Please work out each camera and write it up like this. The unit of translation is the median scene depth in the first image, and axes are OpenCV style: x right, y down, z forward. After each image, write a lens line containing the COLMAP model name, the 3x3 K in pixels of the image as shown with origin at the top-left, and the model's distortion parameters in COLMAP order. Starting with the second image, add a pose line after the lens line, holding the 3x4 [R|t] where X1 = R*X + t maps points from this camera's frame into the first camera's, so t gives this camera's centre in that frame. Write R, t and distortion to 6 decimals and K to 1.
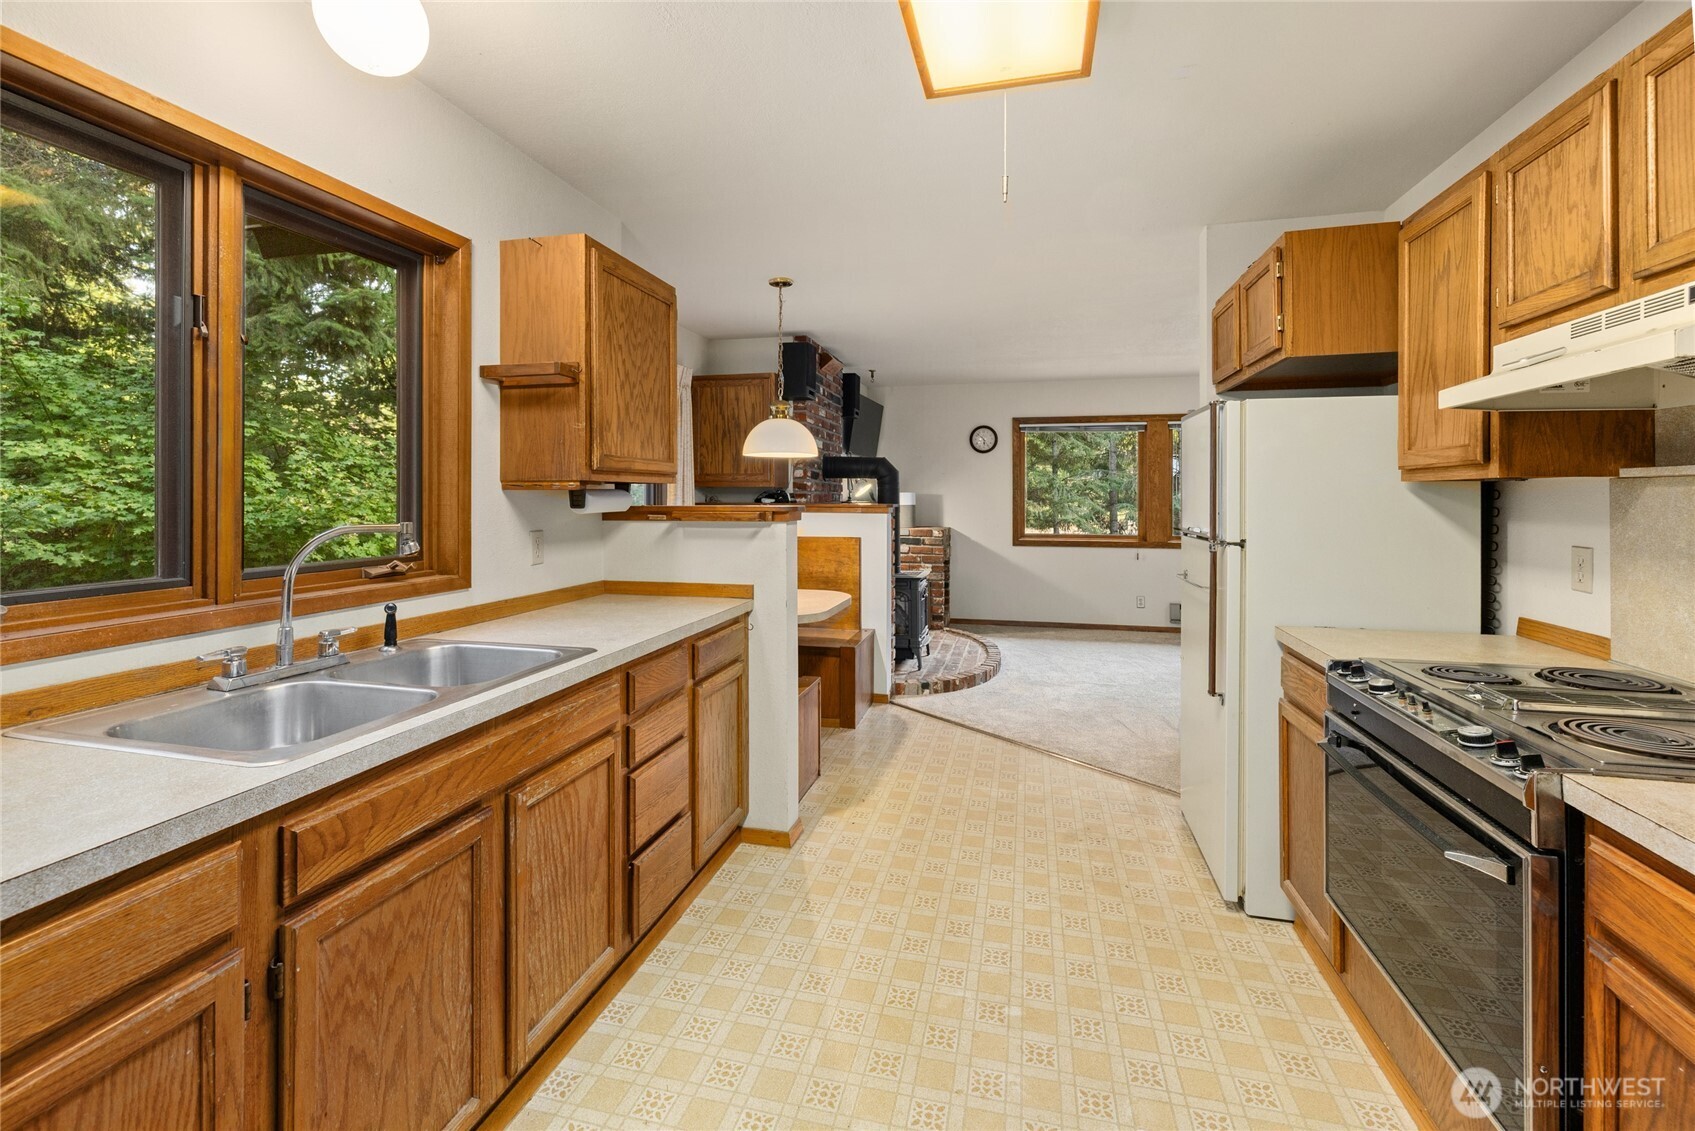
lens RADIAL K [[731.4, 0, 843.6], [0, 731.4, 494.6], [0, 0, 1]] dist [-0.001606, -0.000229]
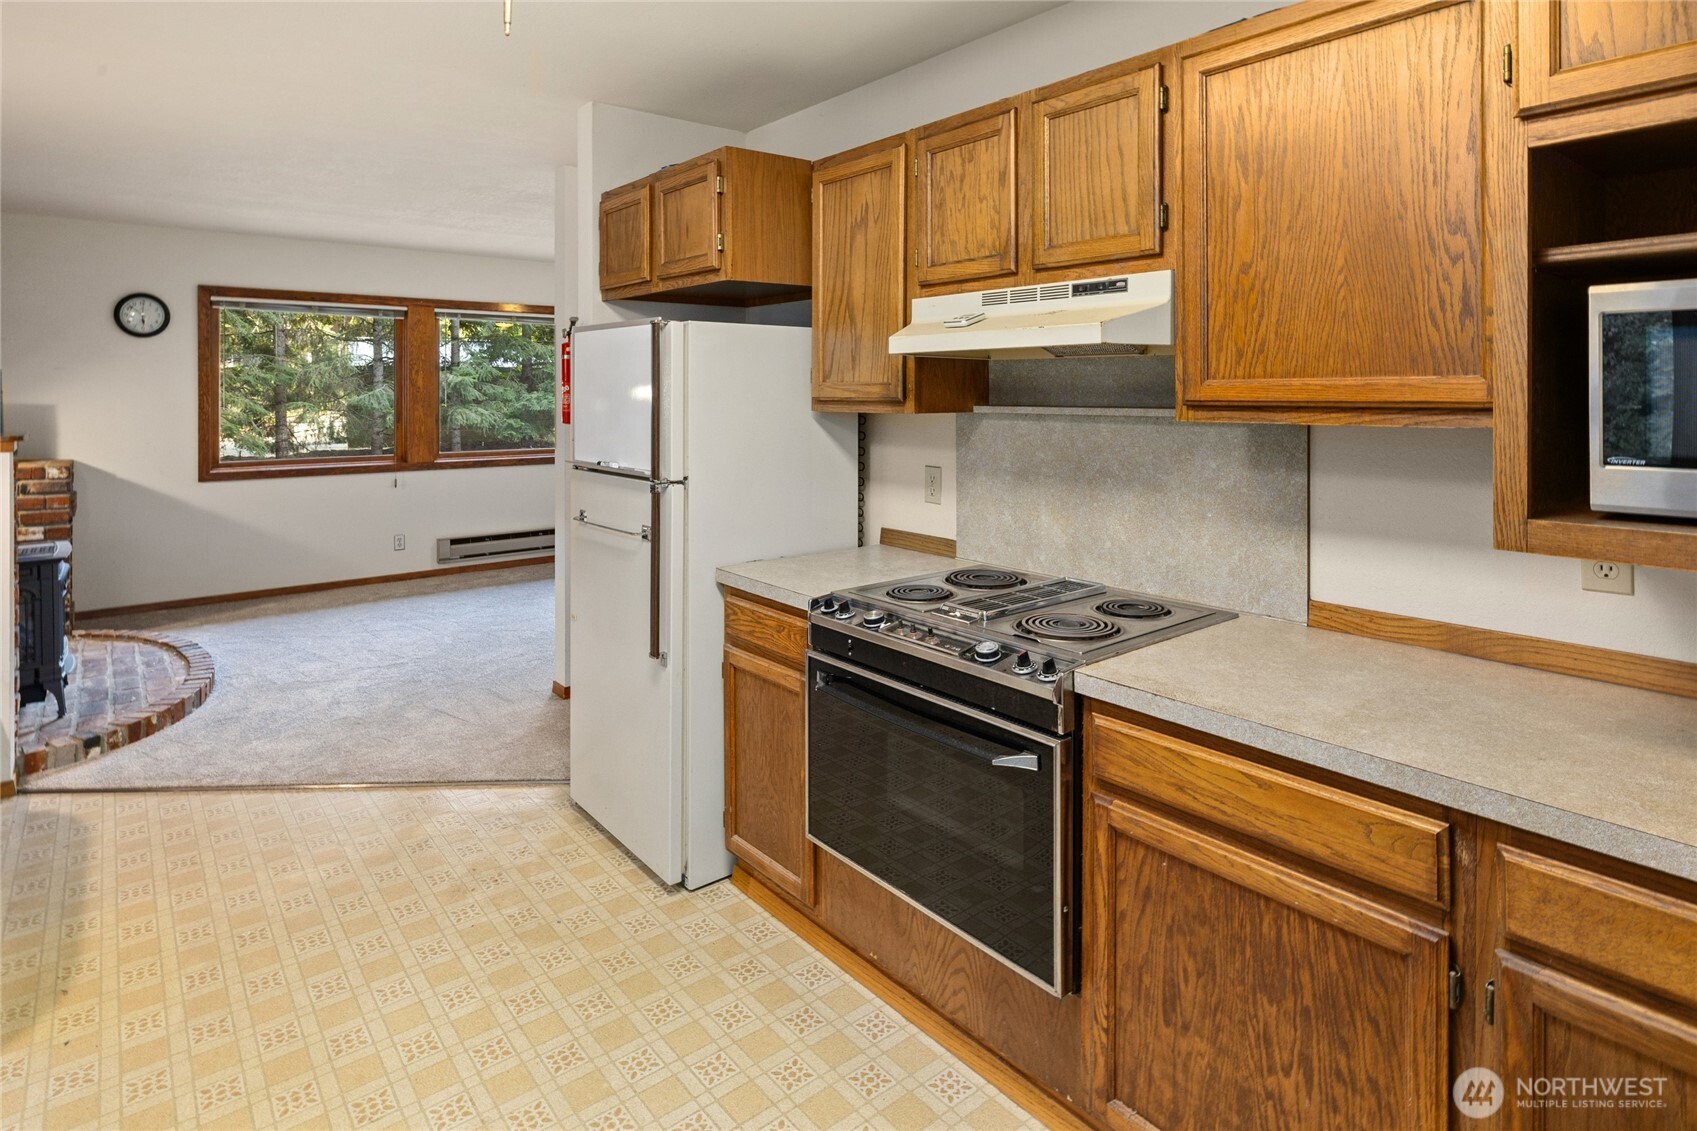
lens RADIAL K [[910.1, 0, 856.2], [0, 910.1, 392.2], [0, 0, 1]] dist [-0.003431, -0.000350]
pose [[0.591717, -0.003200, 0.806140, -0.264934], [-0.001912, 0.999984, 0.005373, -0.055755], [-0.806144, -0.004720, 0.591701, 0.194623]]
